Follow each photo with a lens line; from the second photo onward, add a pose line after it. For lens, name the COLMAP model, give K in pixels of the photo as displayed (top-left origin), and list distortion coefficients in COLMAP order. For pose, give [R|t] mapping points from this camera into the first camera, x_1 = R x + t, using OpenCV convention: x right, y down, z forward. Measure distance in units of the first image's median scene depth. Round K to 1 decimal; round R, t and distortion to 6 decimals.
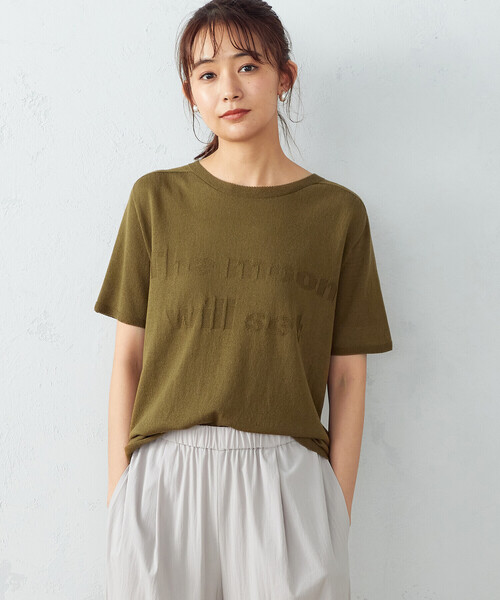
lens RADIAL K [[1649.8, 0, 250.0], [0, 1649.8, 300.0], [0, 0, 1]] dist [-0.058389, -0.086803]
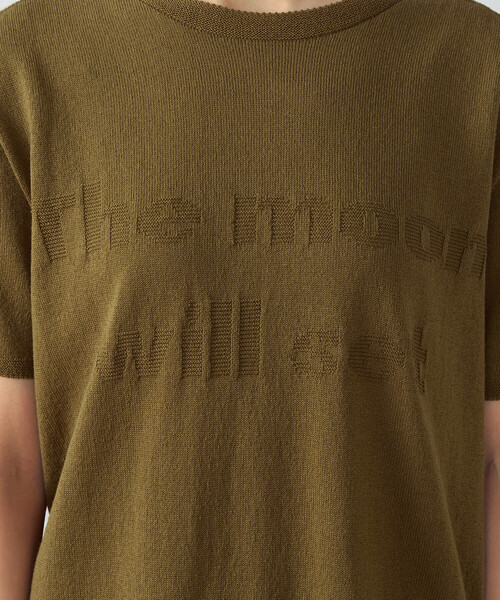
lens RADIAL K [[1713.9, 0, 250.0], [0, 1713.9, 300.0], [0, 0, 1]] dist [-0.074022, -0.539051]
pose [[0.991392, -0.070954, 0.110031, -0.056624], [0.058501, 0.991923, 0.112549, -0.046864], [-0.117128, -0.105143, 0.987535, 0.588144]]
